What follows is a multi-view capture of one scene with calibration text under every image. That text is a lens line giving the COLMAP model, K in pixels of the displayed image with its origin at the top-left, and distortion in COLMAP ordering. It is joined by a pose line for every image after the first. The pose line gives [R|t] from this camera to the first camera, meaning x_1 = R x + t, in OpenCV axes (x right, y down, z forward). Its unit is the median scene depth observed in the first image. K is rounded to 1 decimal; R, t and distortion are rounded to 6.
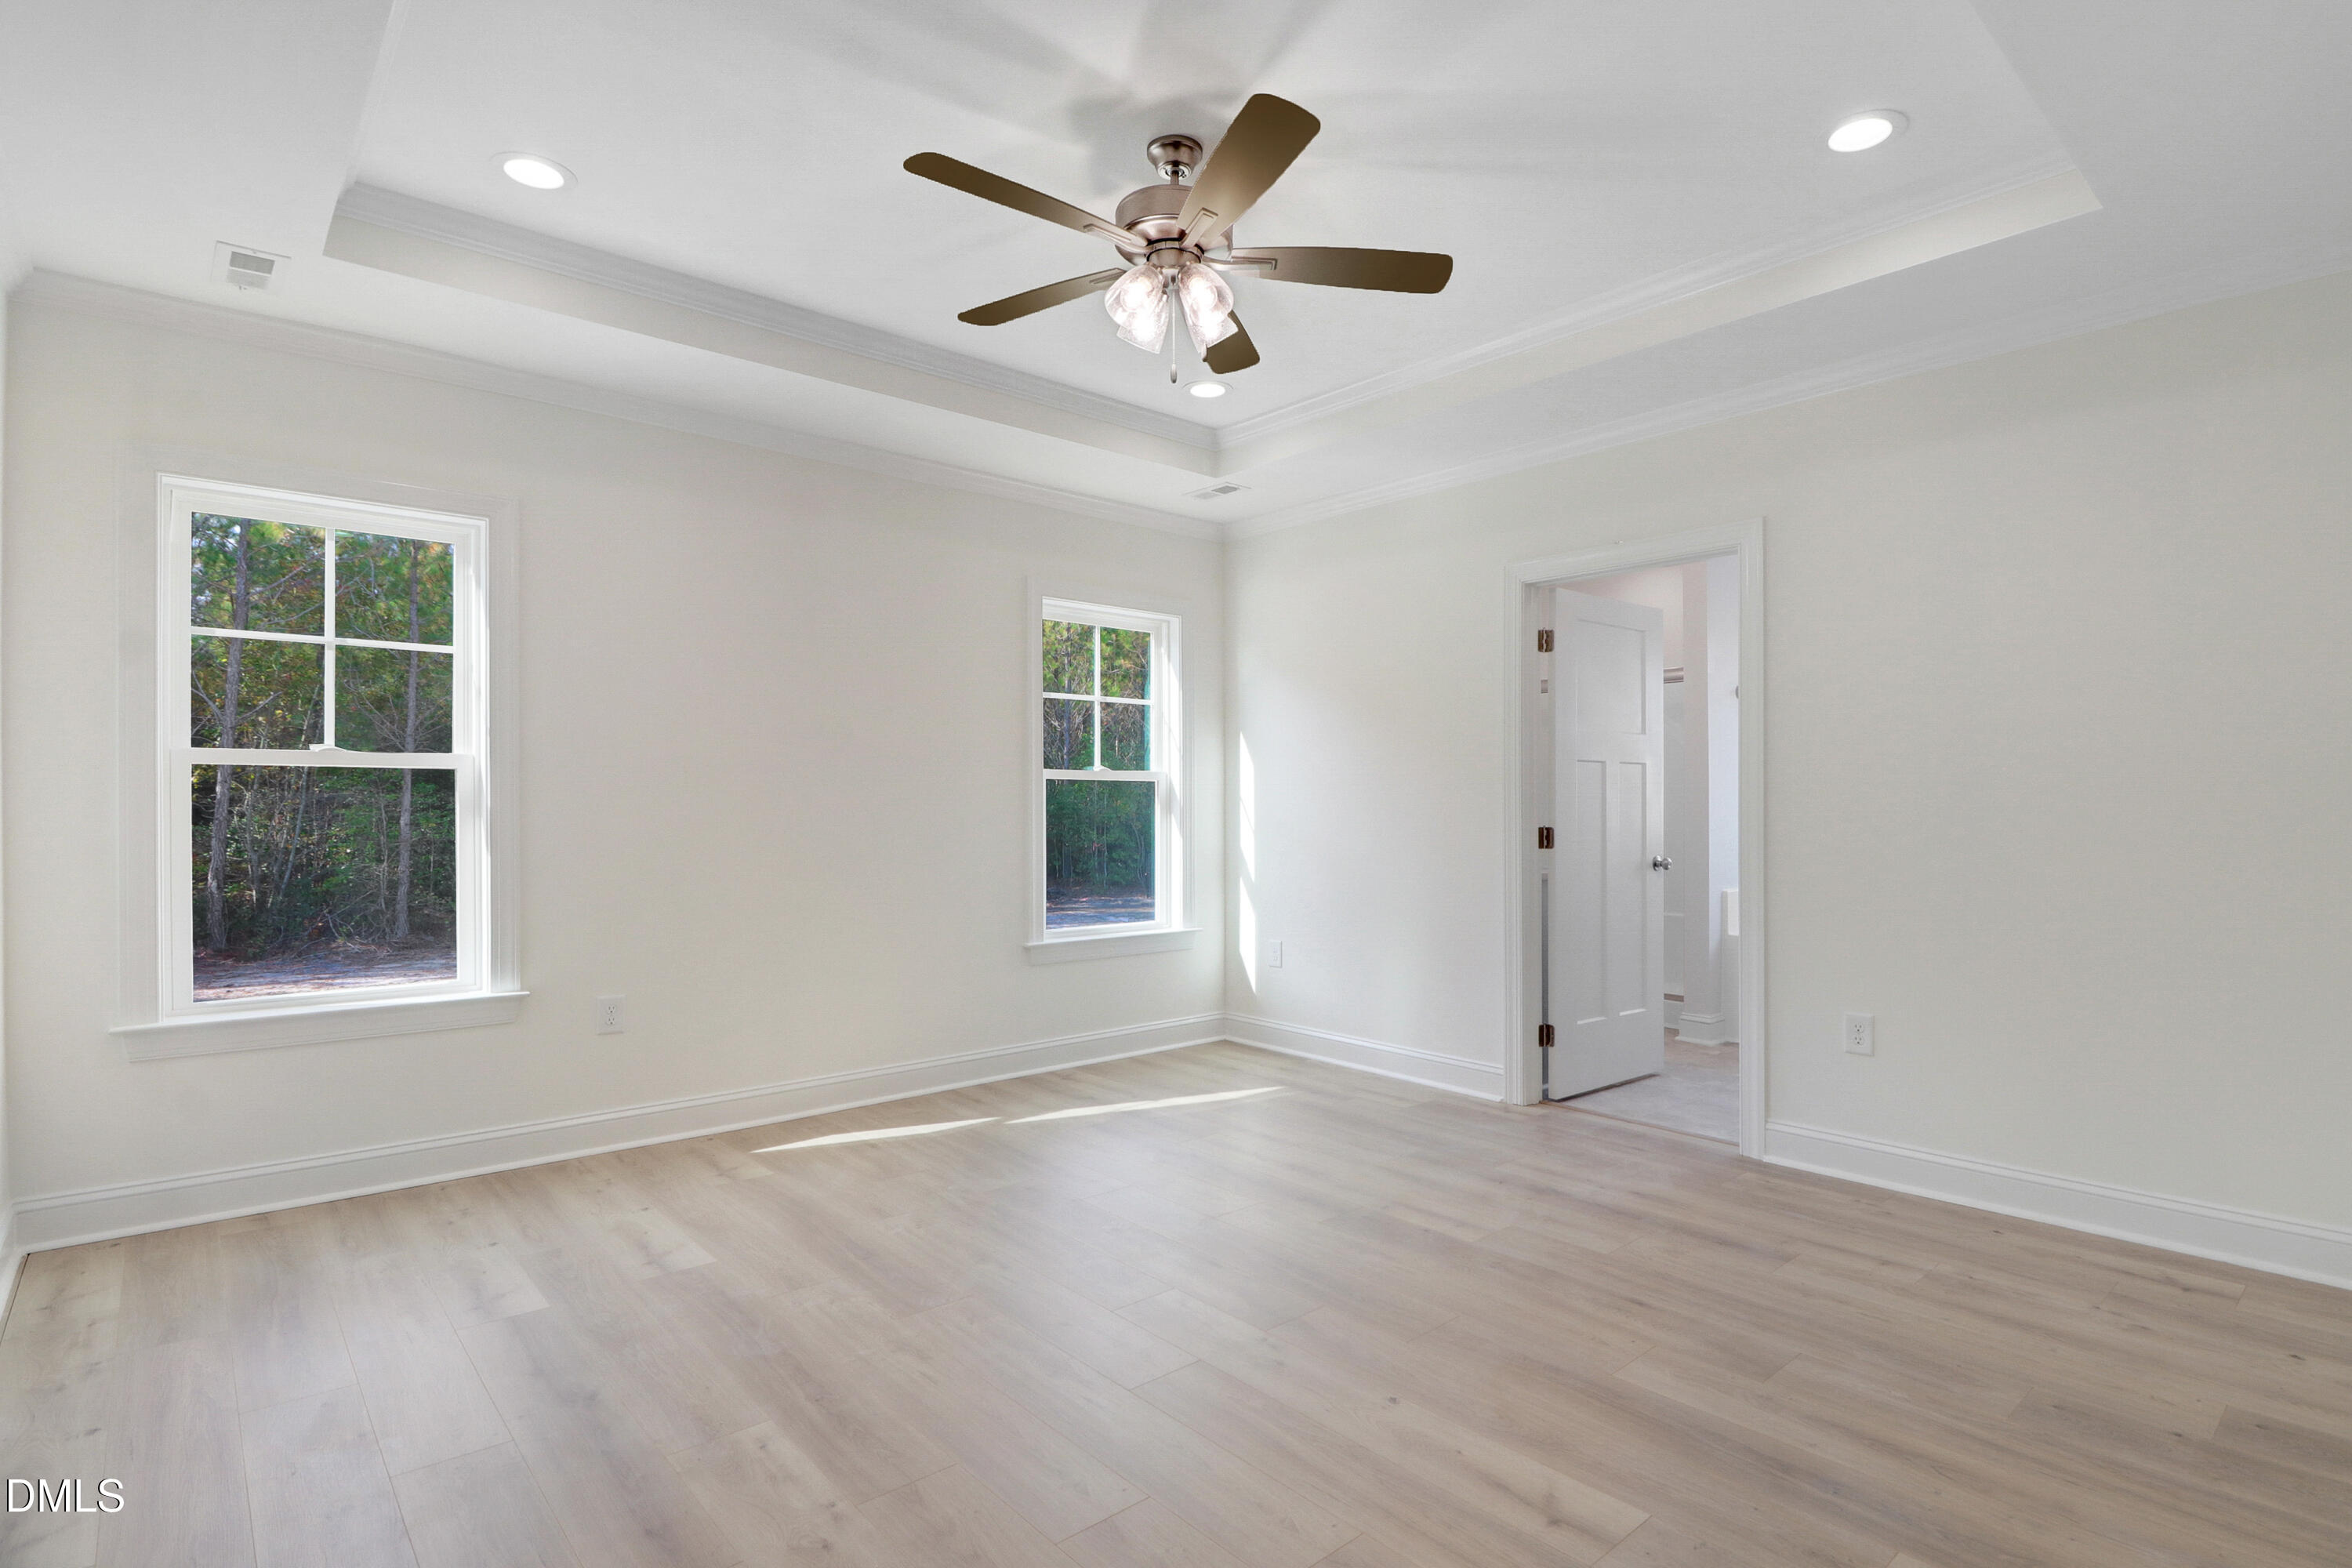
lens RADIAL K [[1128.4, 0, 1179.2], [0, 1128.4, 793.7], [0, 0, 1]] dist [0.002940, -0.010025]
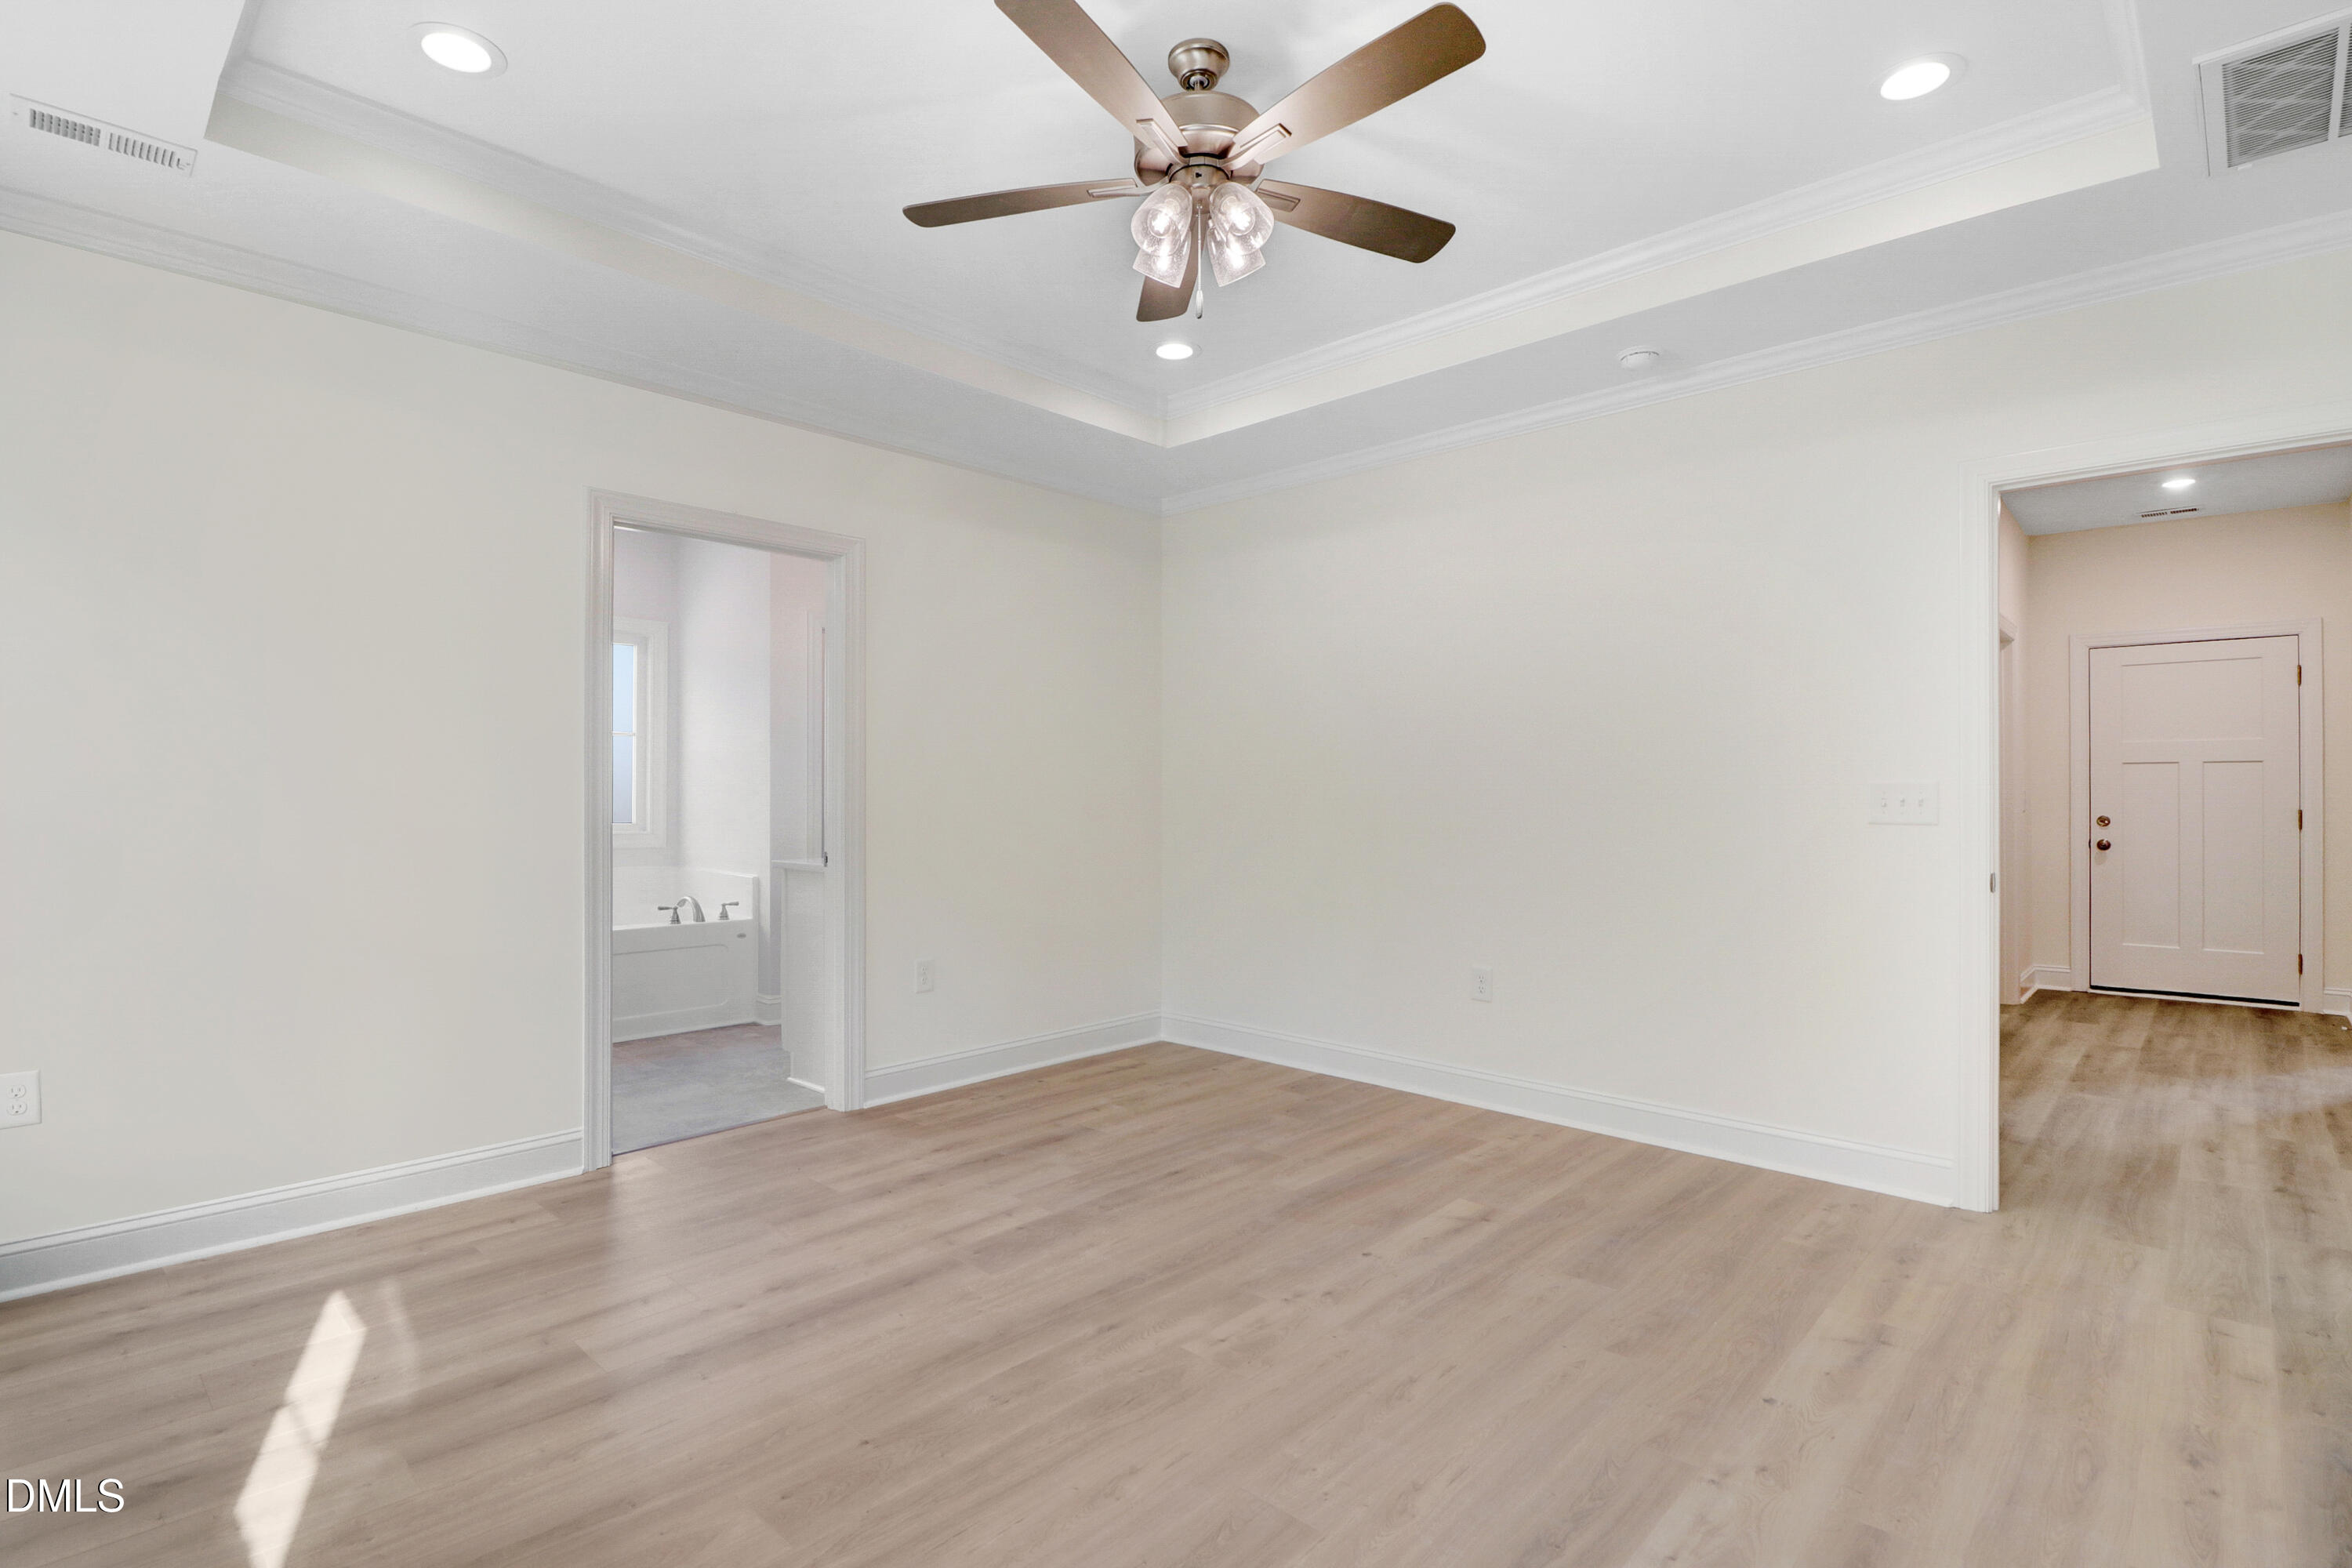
lens RADIAL K [[1128.4, 0, 1179.2], [0, 1128.4, 793.7], [0, 0, 1]] dist [0.002940, -0.010025]
pose [[-0.093682, -0.002502, 0.995599, -0.819836], [-0.011432, 0.999934, 0.001438, 0.004582], [-0.995537, -0.011247, -0.093704, 1.013536]]
